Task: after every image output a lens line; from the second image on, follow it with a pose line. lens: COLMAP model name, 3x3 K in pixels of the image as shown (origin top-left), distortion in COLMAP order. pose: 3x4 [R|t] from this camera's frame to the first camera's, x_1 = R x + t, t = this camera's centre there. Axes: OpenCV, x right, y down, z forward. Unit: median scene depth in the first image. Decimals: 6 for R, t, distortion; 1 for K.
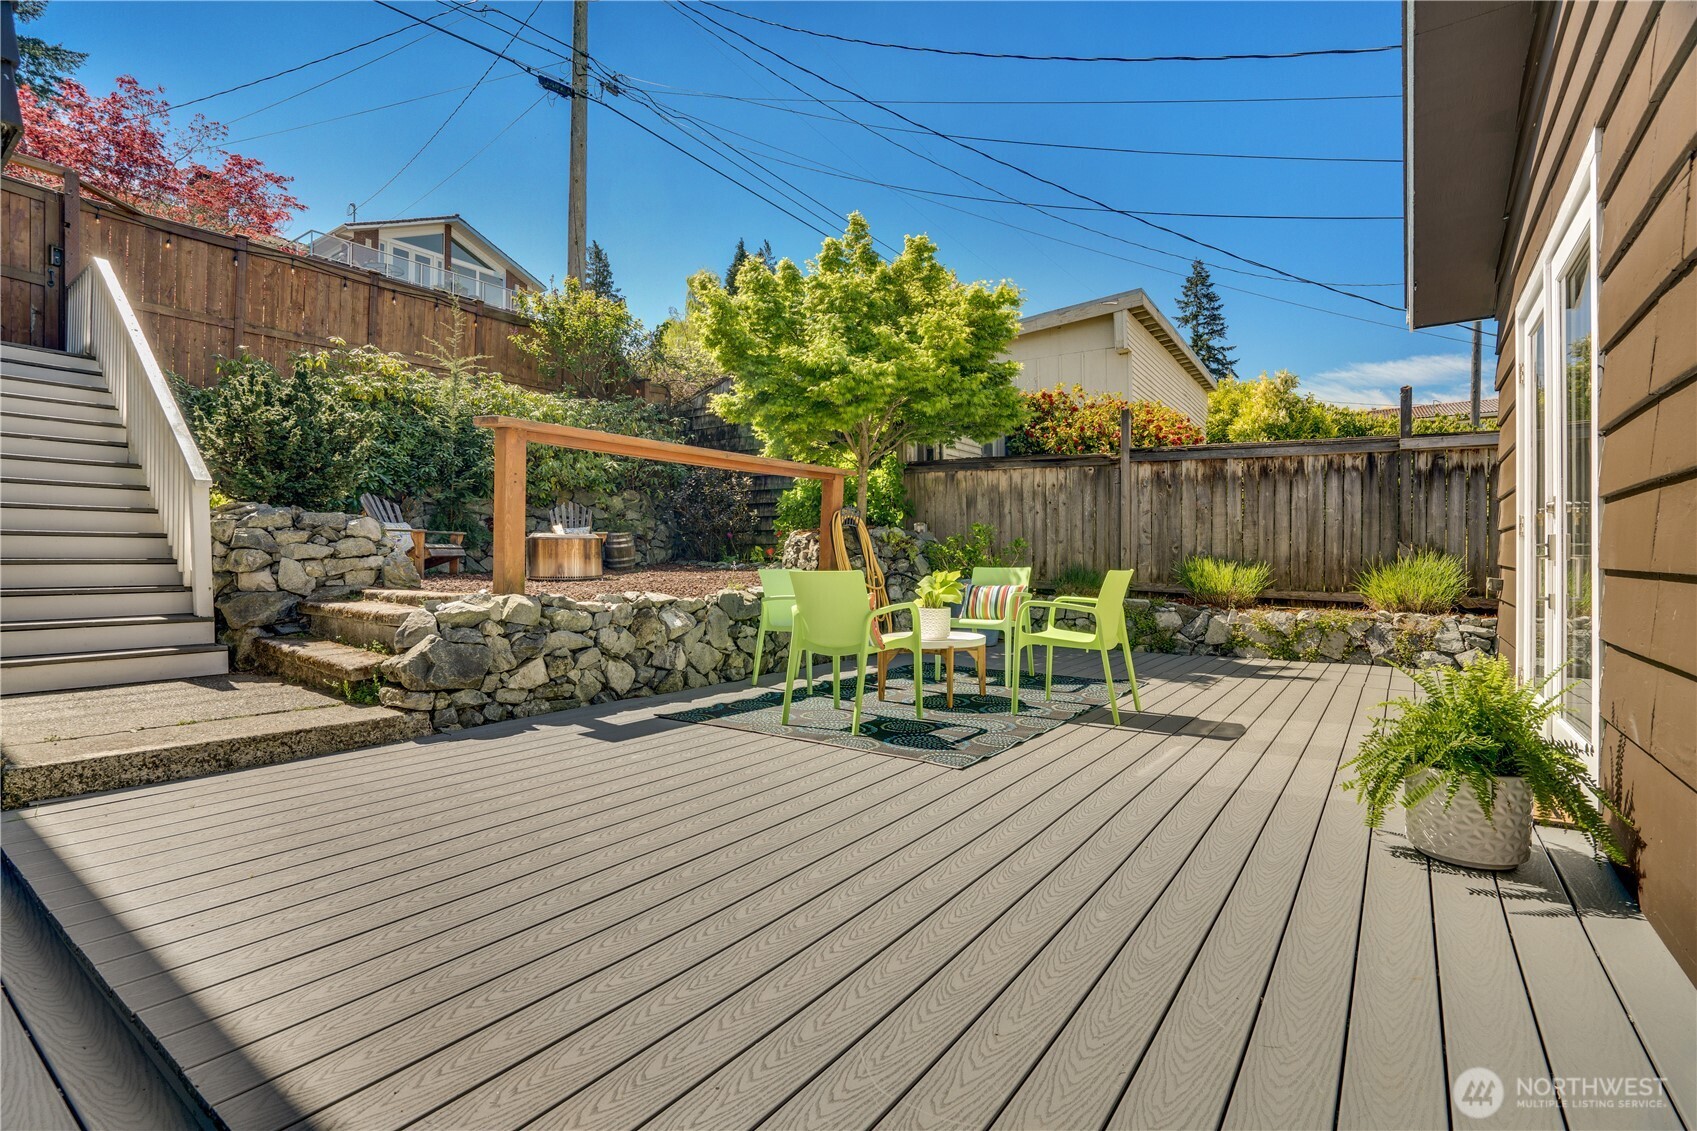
lens RADIAL K [[789.9, 0, 834.9], [0, 789.9, 560.1], [0, 0, 1]] dist [-0.026121, 0.010959]
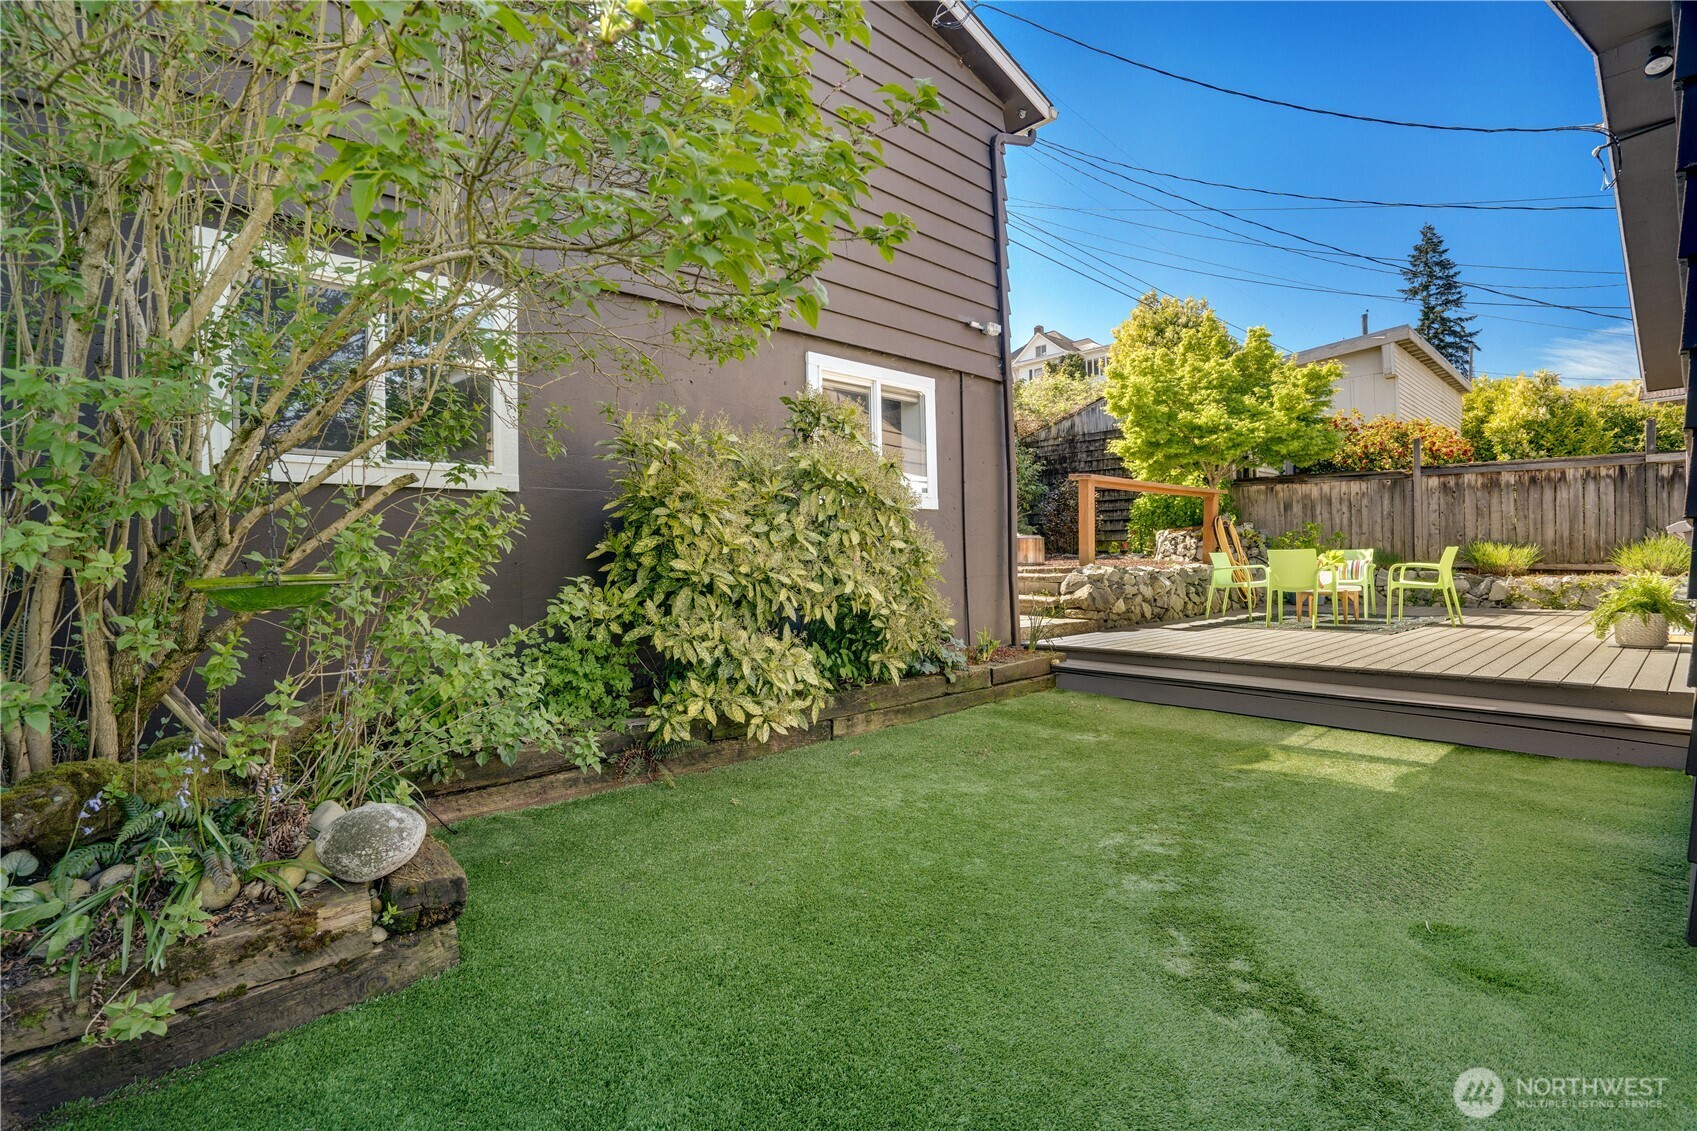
lens RADIAL K [[789.9, 0, 838.3], [0, 789.9, 564.7], [0, 0, 1]] dist [-0.026121, 0.010959]
pose [[0.976998, -0.017222, -0.212554, -0.375138], [0.017981, 0.999837, 0.001638, 0.014608], [0.212491, -0.005422, 0.977148, -0.630057]]
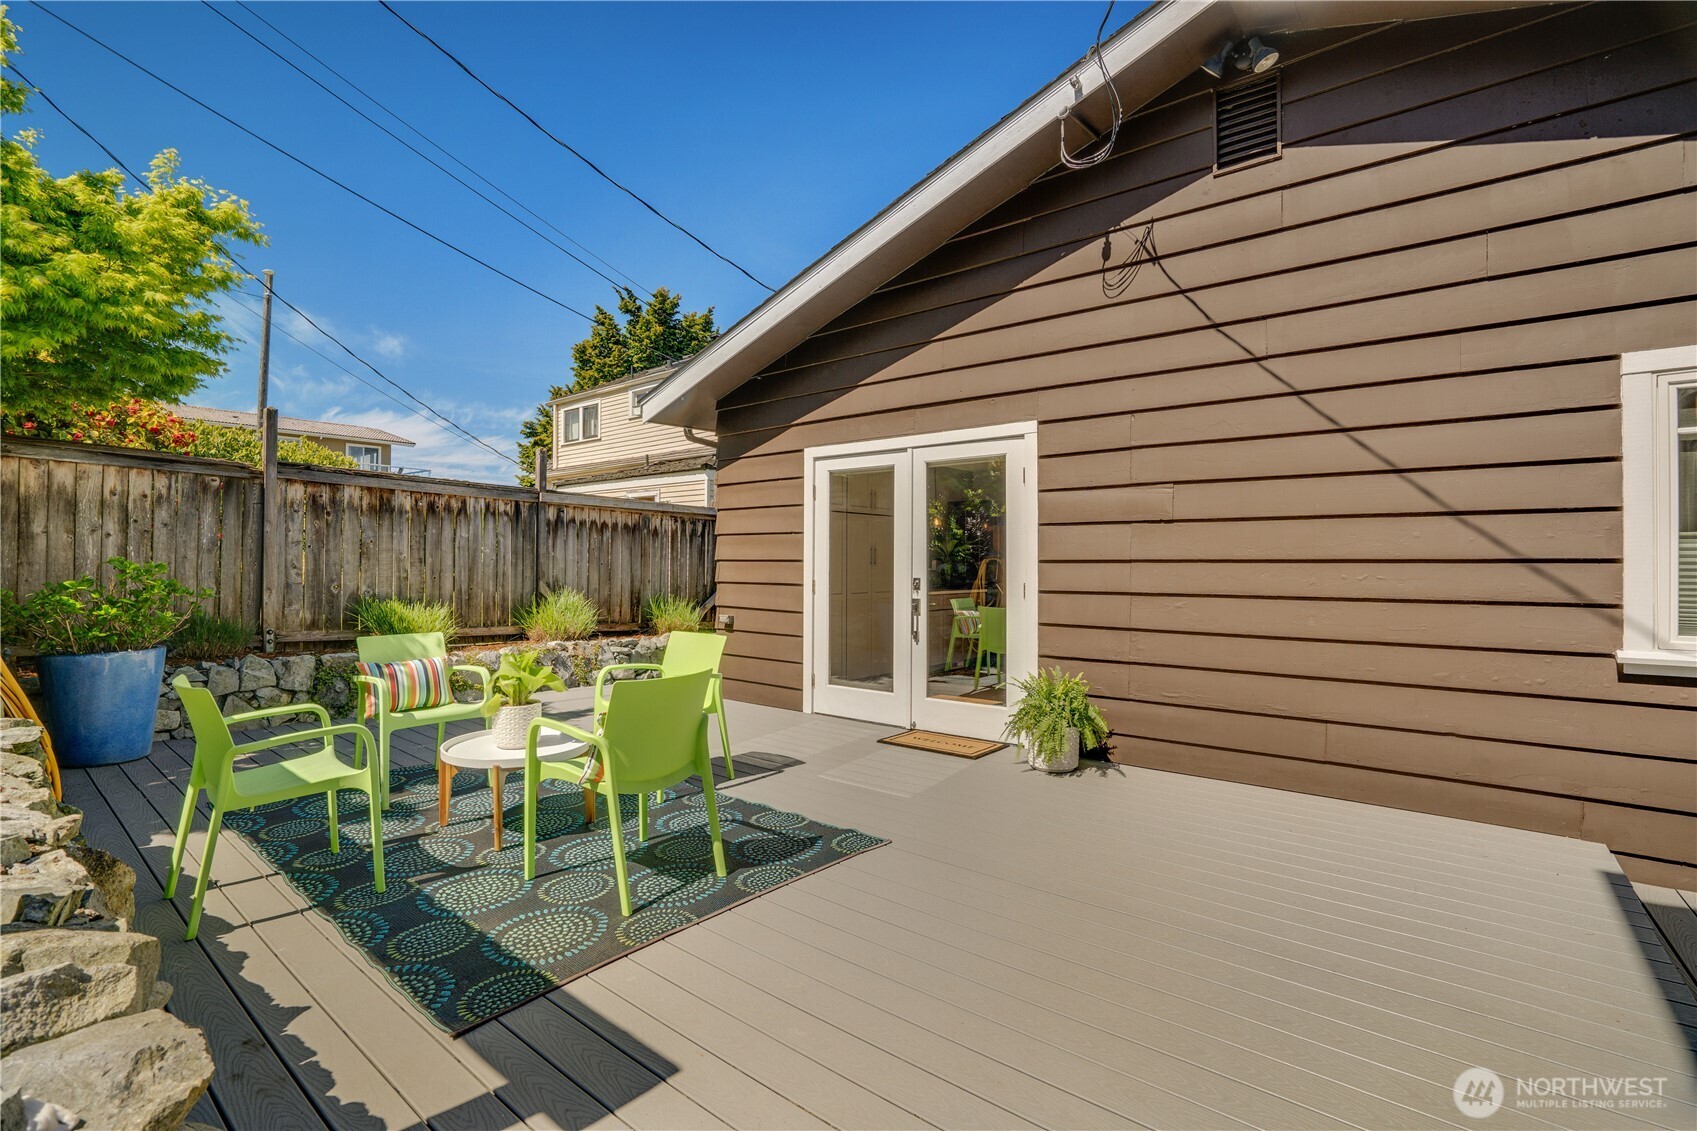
lens RADIAL K [[789.9, 0, 846.5], [0, 789.9, 549.9], [0, 0, 1]] dist [-0.026121, 0.010959]
pose [[0.088542, 0.018280, 0.995905, -0.372966], [-0.002631, 0.999832, -0.018118, -0.043940], [-0.996069, -0.001016, 0.088575, 0.396547]]
